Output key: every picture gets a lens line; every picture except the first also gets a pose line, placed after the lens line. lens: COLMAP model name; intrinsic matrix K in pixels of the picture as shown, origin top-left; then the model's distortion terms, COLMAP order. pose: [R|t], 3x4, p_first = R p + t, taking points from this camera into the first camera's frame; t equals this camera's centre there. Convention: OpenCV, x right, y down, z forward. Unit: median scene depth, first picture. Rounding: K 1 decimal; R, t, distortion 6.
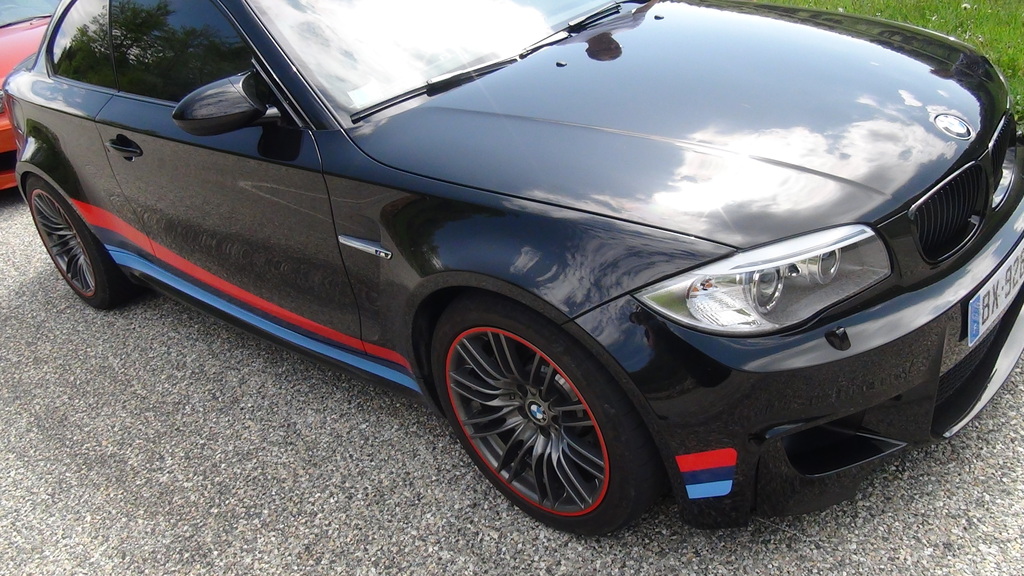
lens RADIAL K [[885.3, 0, 512.0], [0, 885.3, 288.0], [0, 0, 1]] dist [-0.010141, 0.002073]
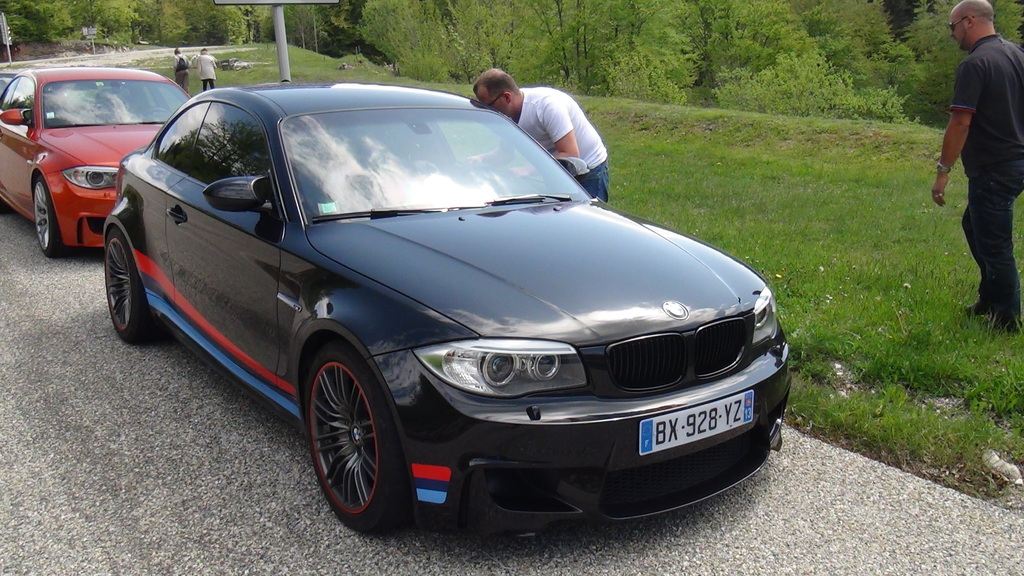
lens RADIAL K [[992.0, 0, 512.0], [0, 992.0, 288.0], [0, 0, 1]] dist [-0.012789, 0.001683]
pose [[0.958356, 0.242074, -0.151506, 0.388019], [-0.270708, 0.939024, -0.212018, 0.162571], [0.090944, 0.244203, 0.965450, -0.490620]]
